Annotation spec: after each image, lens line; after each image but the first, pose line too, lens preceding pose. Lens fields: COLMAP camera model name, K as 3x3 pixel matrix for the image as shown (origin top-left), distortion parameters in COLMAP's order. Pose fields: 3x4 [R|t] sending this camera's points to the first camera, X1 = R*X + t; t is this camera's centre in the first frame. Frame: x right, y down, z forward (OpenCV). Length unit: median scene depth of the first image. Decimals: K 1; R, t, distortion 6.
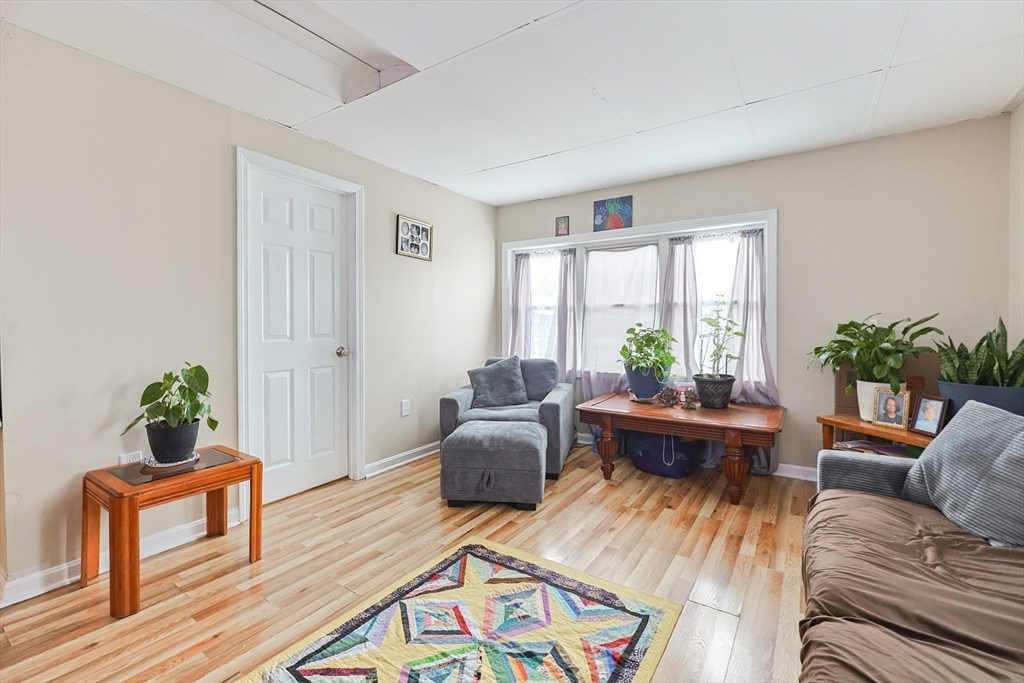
lens RADIAL K [[435.7, 0, 519.2], [0, 435.7, 328.8], [0, 0, 1]] dist [-0.003320, 0.000808]
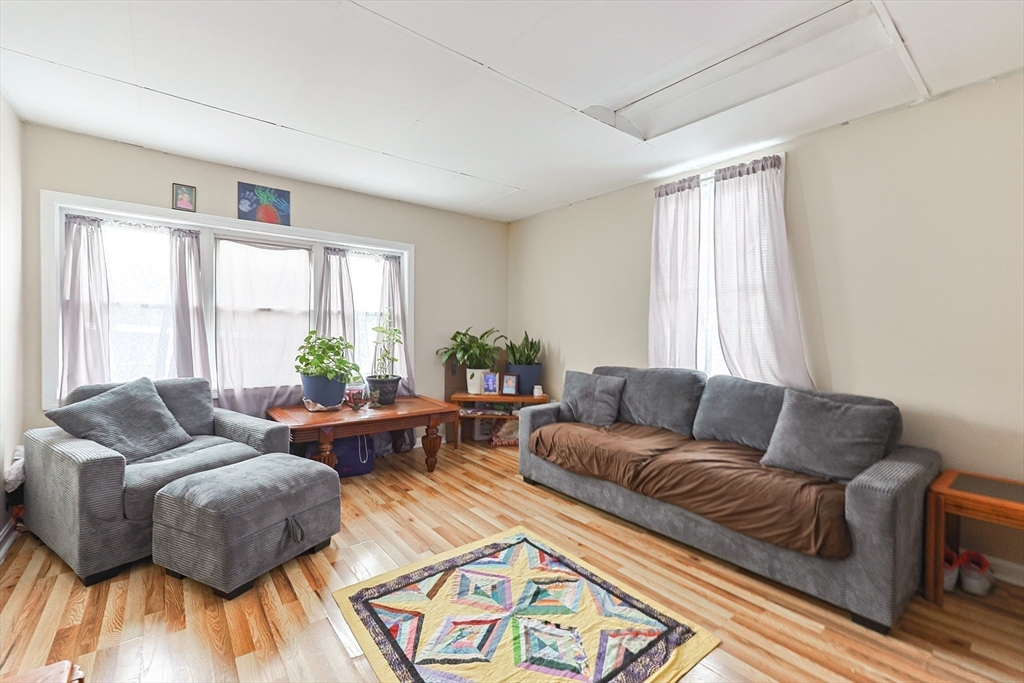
lens RADIAL K [[435.7, 0, 511.3], [0, 435.7, 338.5], [0, 0, 1]] dist [-0.003320, 0.000808]
pose [[0.308796, -0.007263, 0.951101, -0.686665], [-0.001352, 0.999966, 0.008075, -0.005037], [-0.951127, -0.003779, 0.308776, 0.386681]]
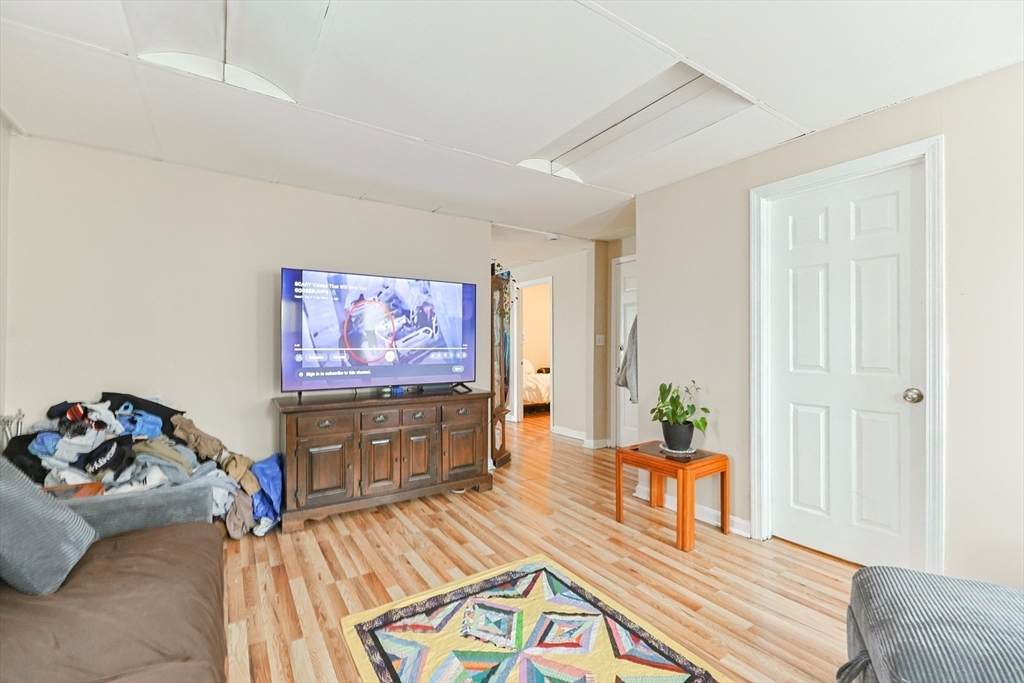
lens RADIAL K [[435.7, 0, 515.3], [0, 435.7, 344.0], [0, 0, 1]] dist [-0.003320, 0.000808]
pose [[-0.383438, -0.005372, -0.923551, 0.540981], [-0.015034, 0.999887, 0.000426, -0.021972], [0.923444, 0.014048, -0.383476, 0.820188]]
